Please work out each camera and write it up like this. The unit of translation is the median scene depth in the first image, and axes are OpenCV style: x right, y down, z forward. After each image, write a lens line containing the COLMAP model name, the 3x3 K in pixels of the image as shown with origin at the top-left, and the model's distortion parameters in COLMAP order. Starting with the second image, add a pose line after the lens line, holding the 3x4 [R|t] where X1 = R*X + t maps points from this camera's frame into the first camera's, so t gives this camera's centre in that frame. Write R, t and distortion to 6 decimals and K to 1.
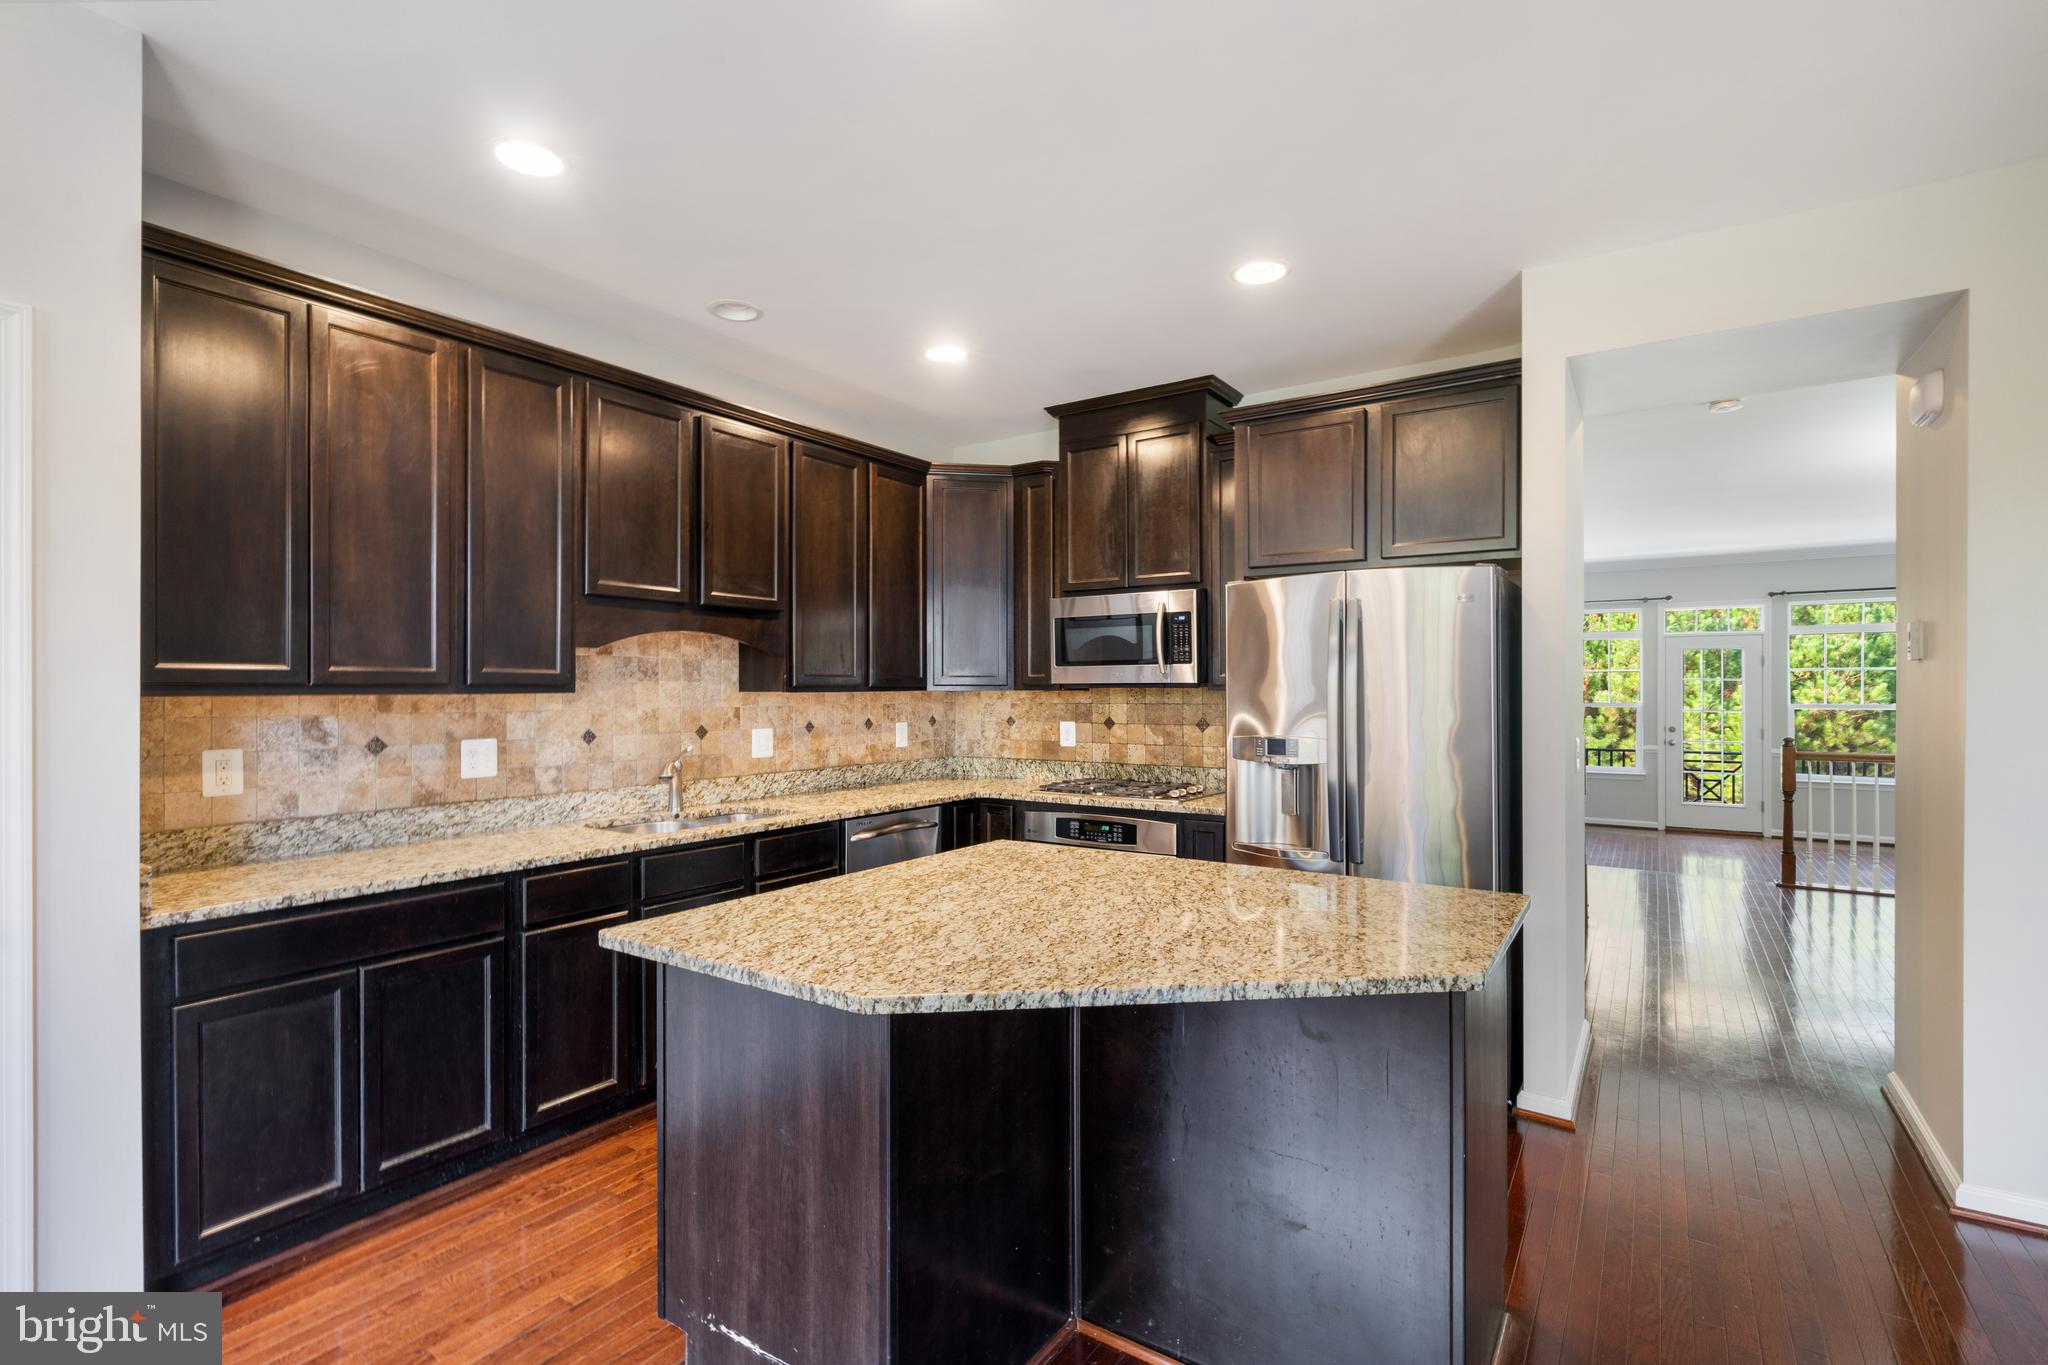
lens RADIAL K [[939.5, 0, 1013.7], [0, 939.5, 681.6], [0, 0, 1]] dist [-0.003345, 0.003048]
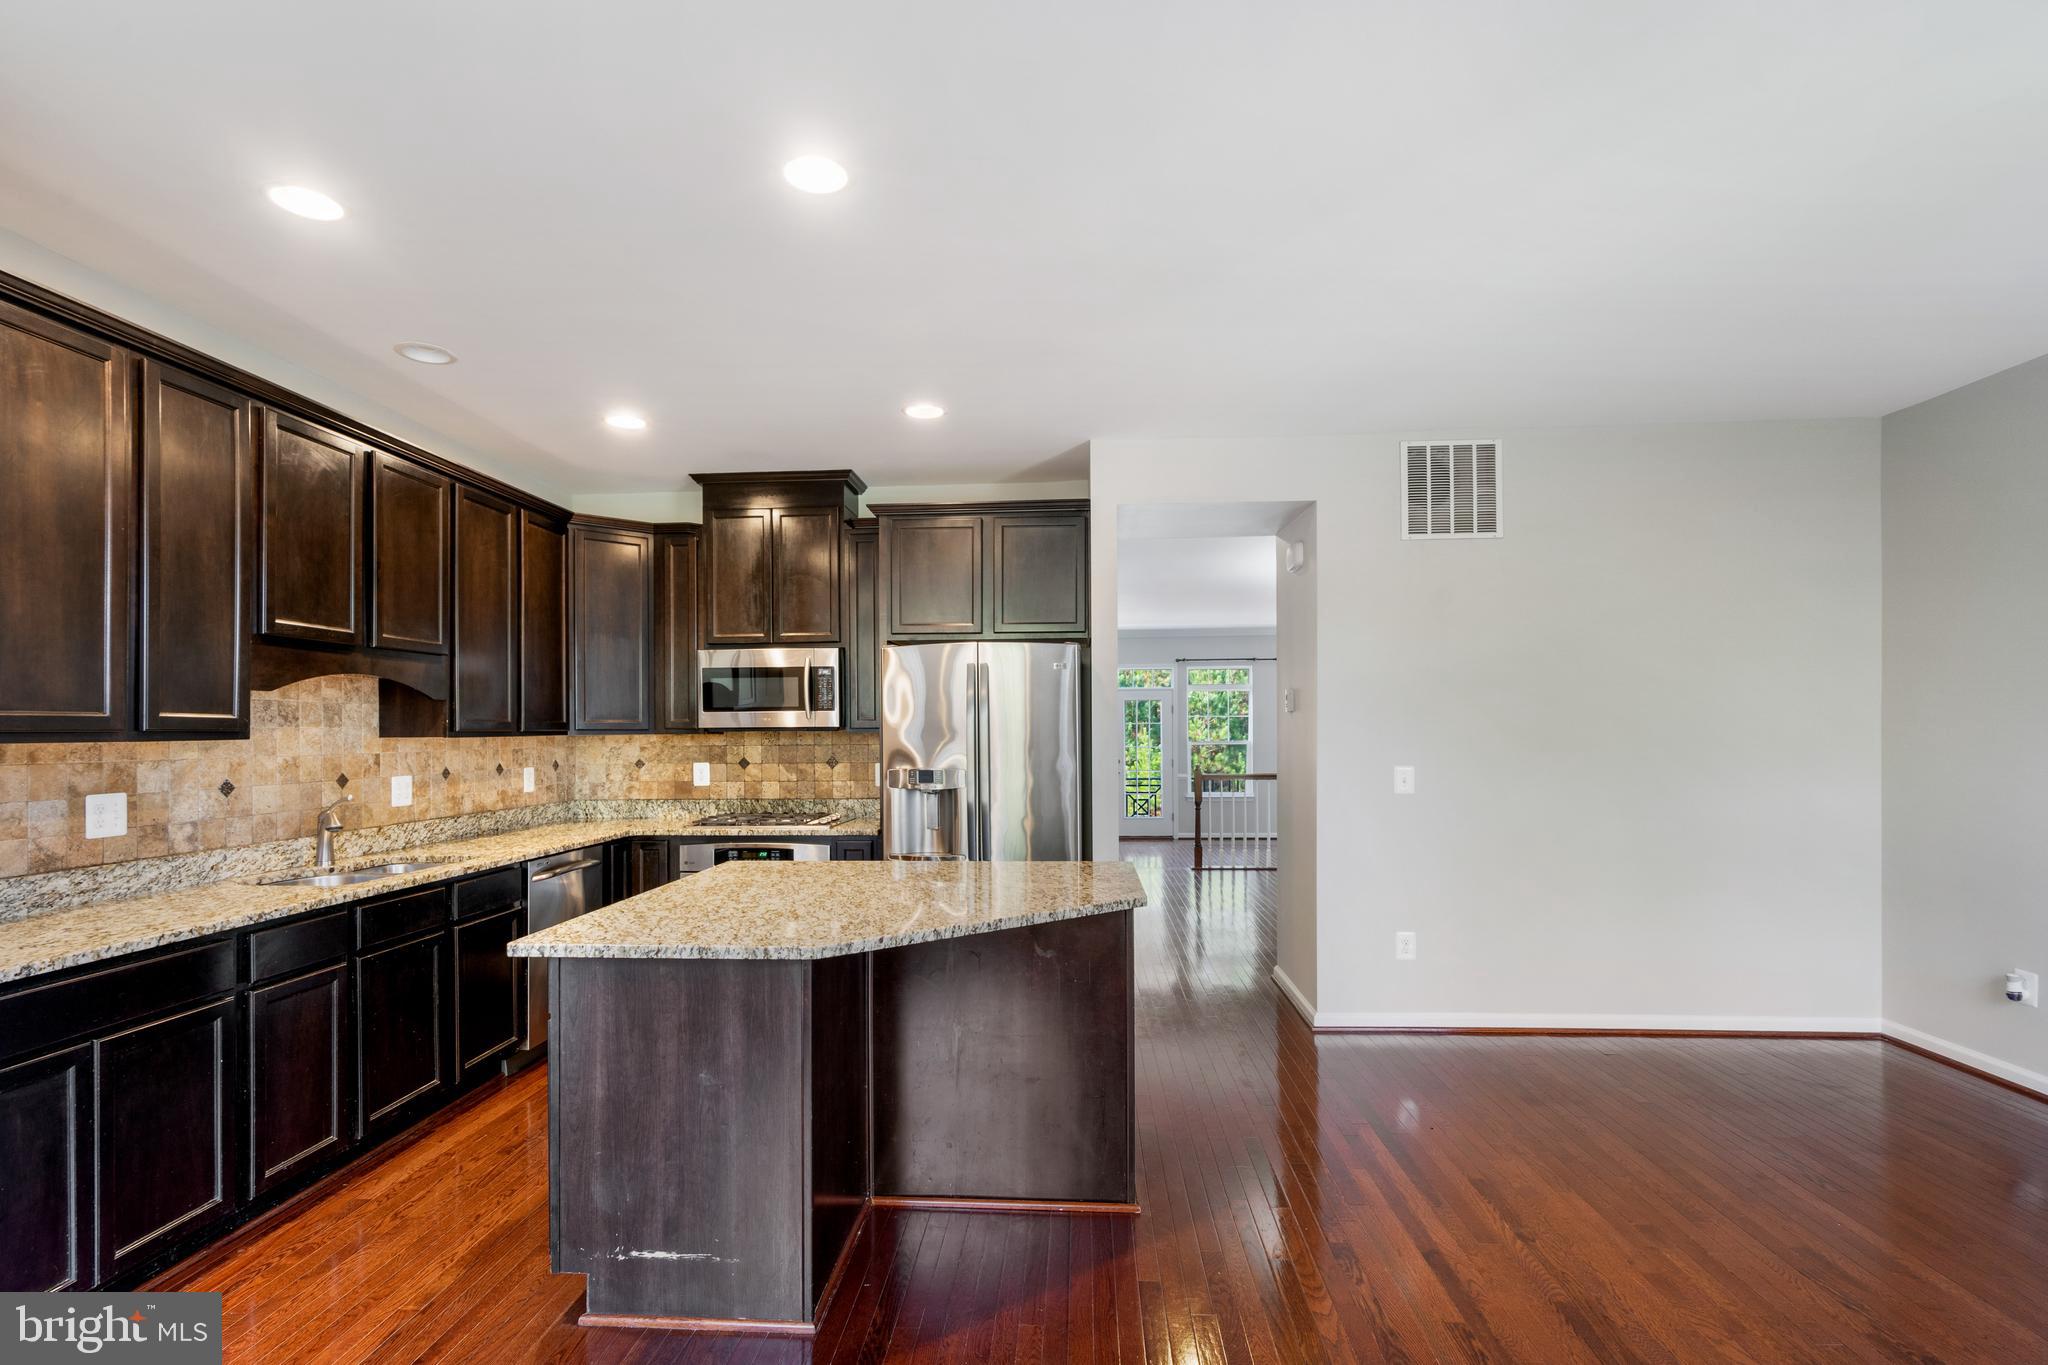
lens RADIAL K [[939.5, 0, 1001.4], [0, 939.5, 717.9], [0, 0, 1]] dist [-0.003345, 0.003048]
pose [[0.867668, 0.002070, 0.497139, -0.252727], [0.001990, 0.999969, -0.007637, -0.000558], [-0.497139, 0.007616, 0.867637, -0.155144]]
